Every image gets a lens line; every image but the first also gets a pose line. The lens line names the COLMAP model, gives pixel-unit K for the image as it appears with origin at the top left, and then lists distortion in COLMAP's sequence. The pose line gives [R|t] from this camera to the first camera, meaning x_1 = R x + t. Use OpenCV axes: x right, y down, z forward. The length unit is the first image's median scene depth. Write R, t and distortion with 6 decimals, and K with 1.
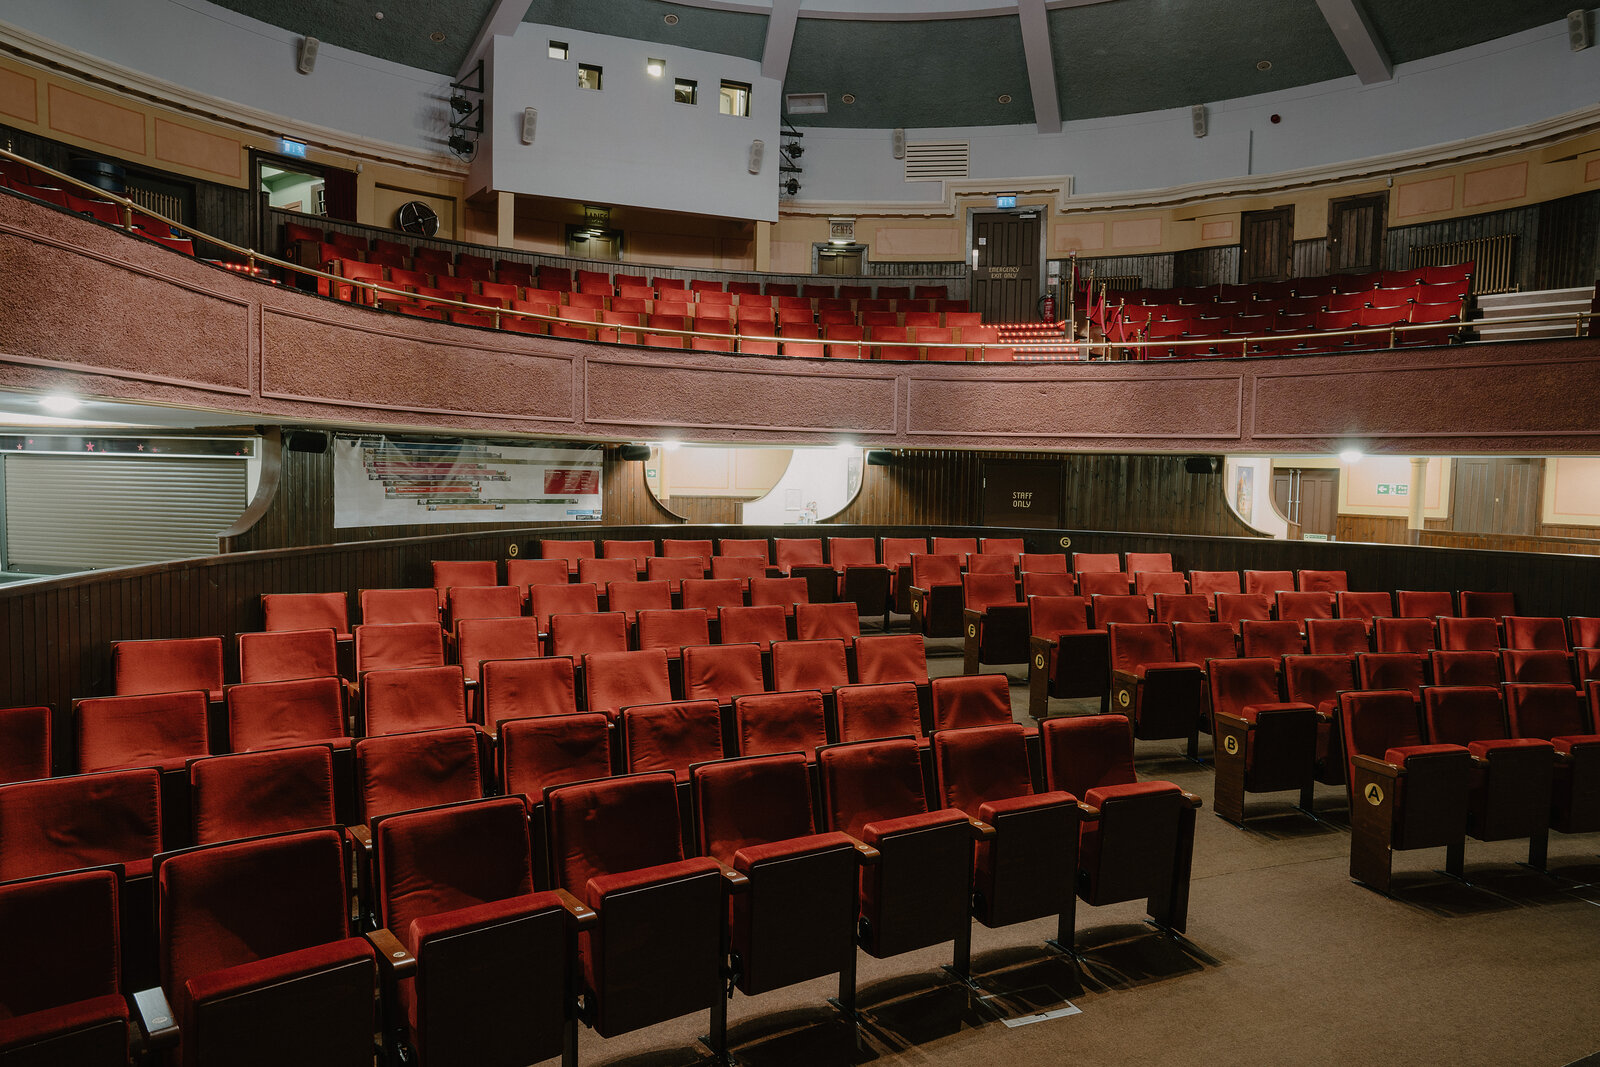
lens RADIAL K [[1100.9, 0, 792.7], [0, 1100.9, 543.0], [0, 0, 1]] dist [-0.044587, 0.057659]
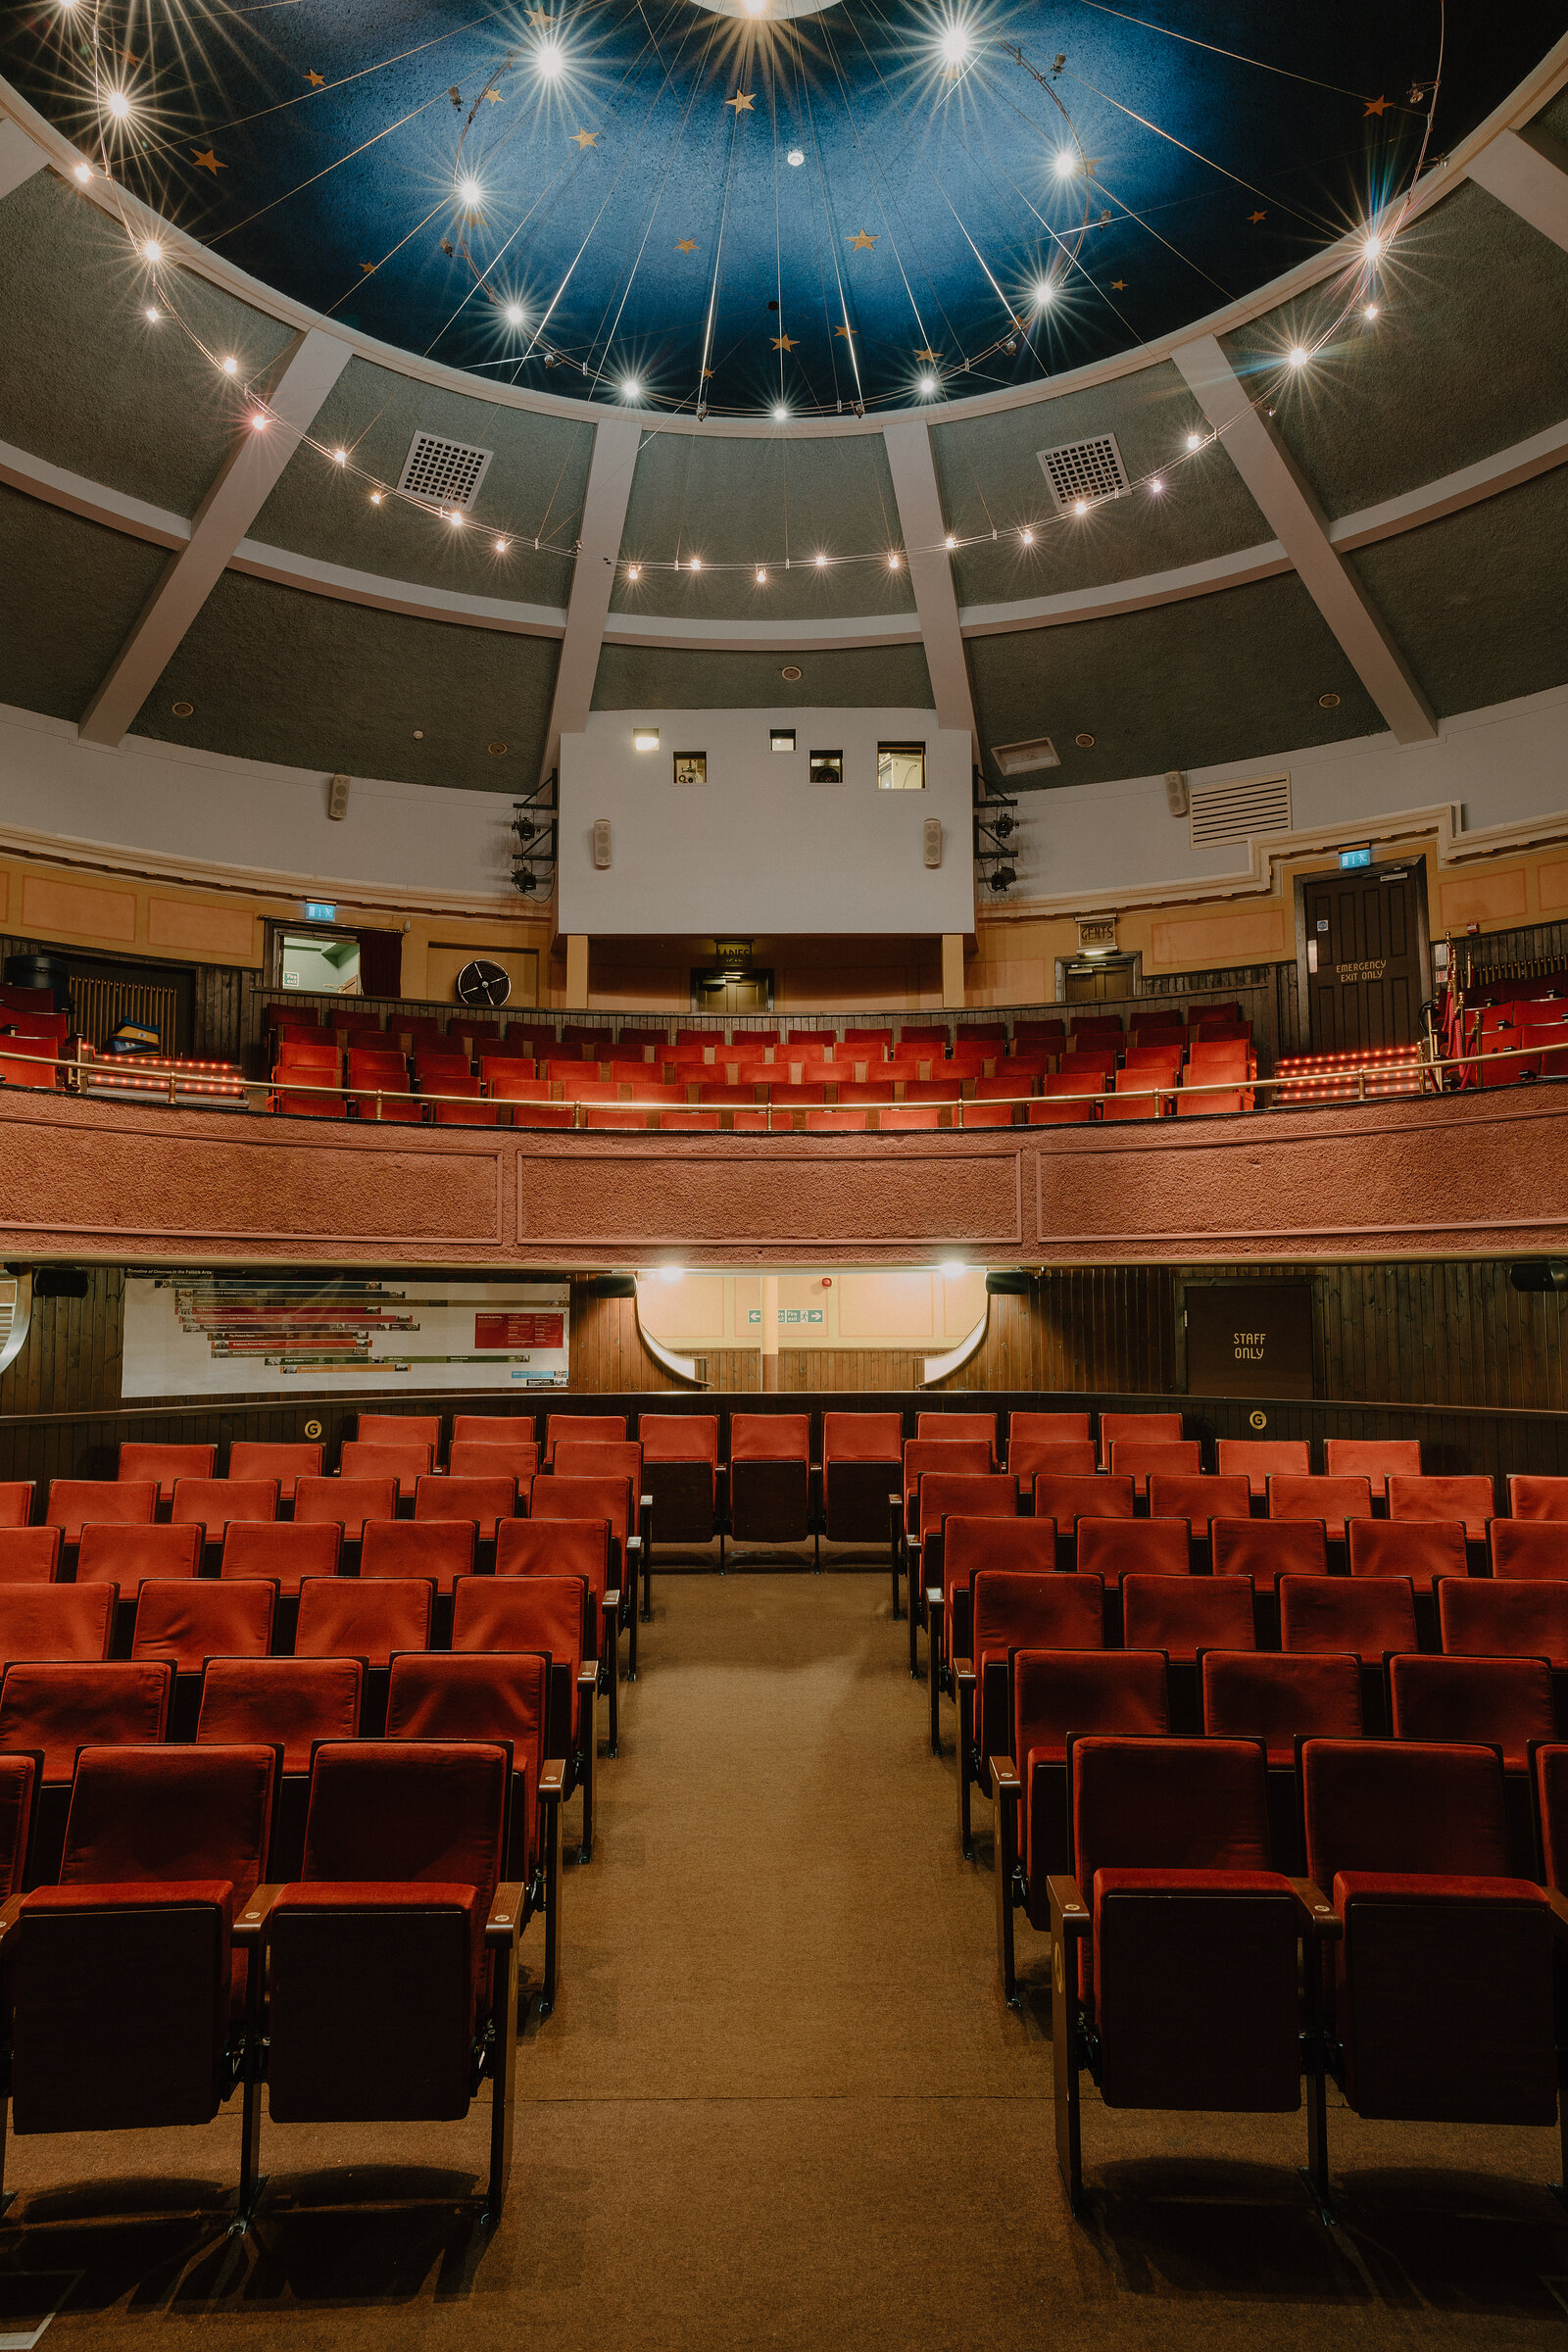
lens RADIAL K [[1585.7, 0, 762.0], [0, 1585.7, 1182.1], [0, 0, 1]] dist [-0.050963, 0.061160]
pose [[0.922667, -0.054922, -0.381666, 0.291840], [-0.002506, 0.988929, -0.148366, -0.000580], [0.385589, 0.137849, 0.912315, 0.124122]]
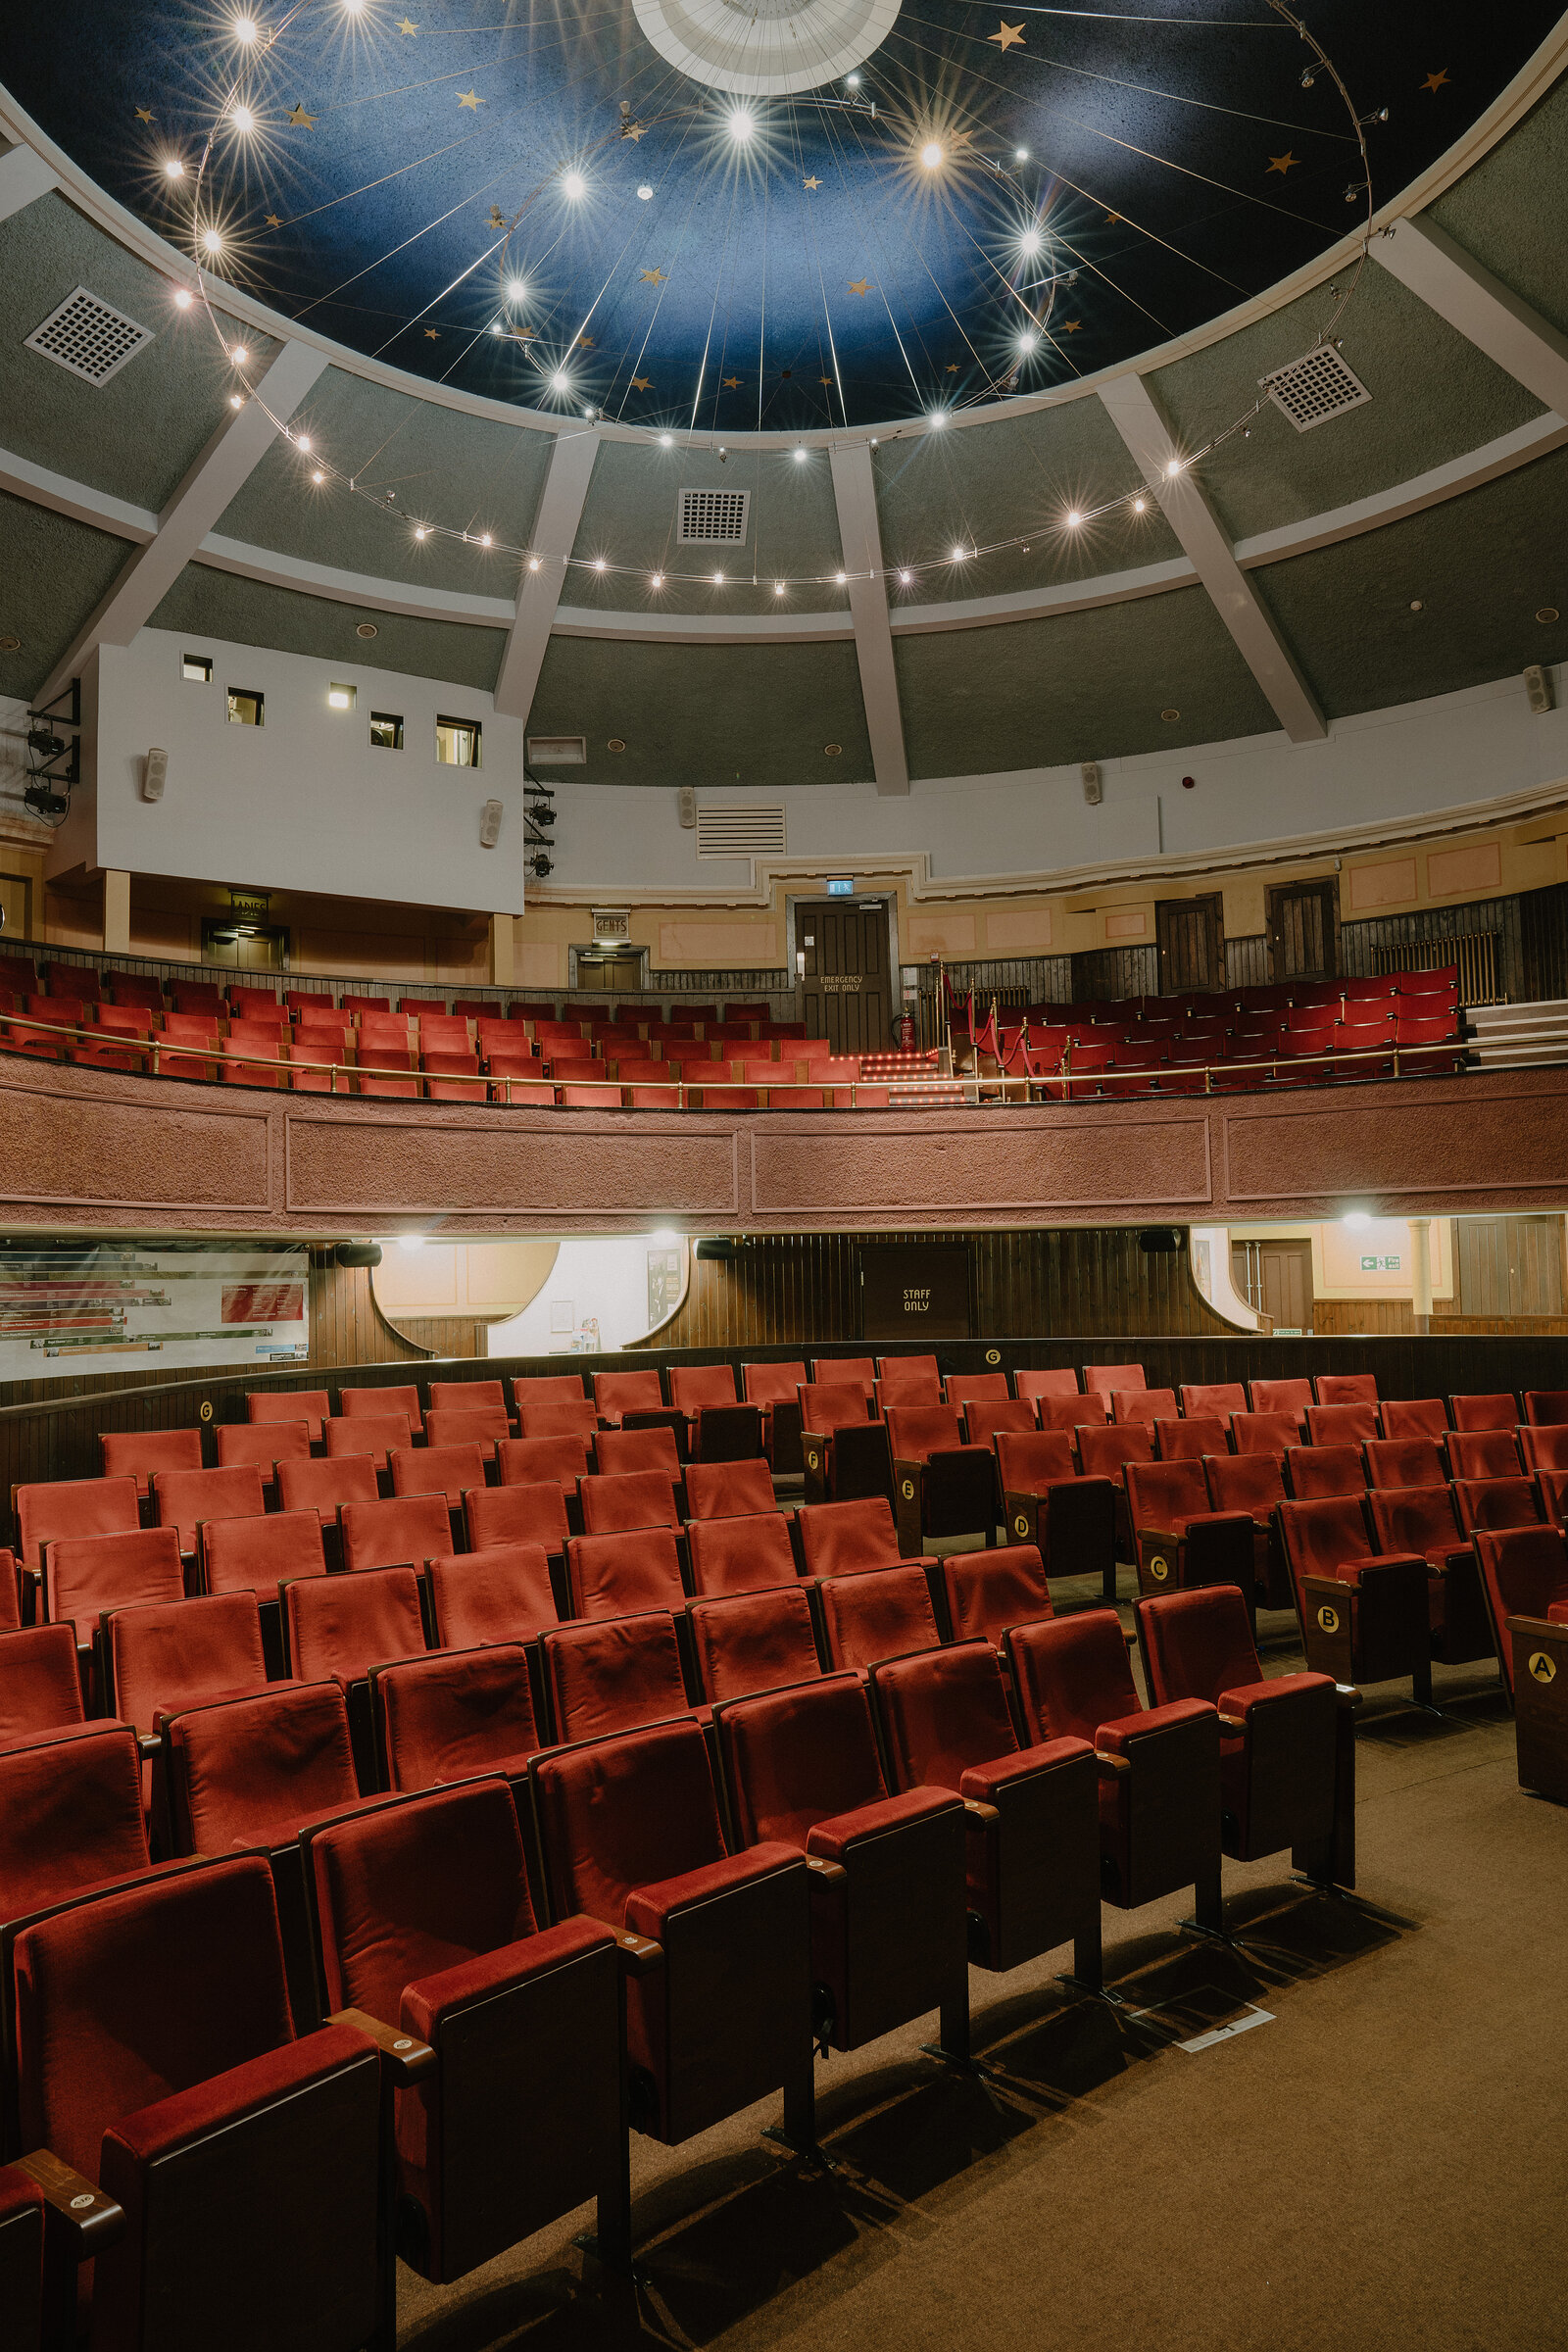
lens RADIAL K [[1620.7, 0, 784.0], [0, 1620.7, 1176.0], [0, 0, 1]] dist [-0.047289, 0.062412]
pose [[0.980034, -0.030365, 0.196498, -0.075203], [0.054444, 0.991481, -0.118327, -0.000062], [-0.191231, 0.126663, 0.973338, -0.002984]]
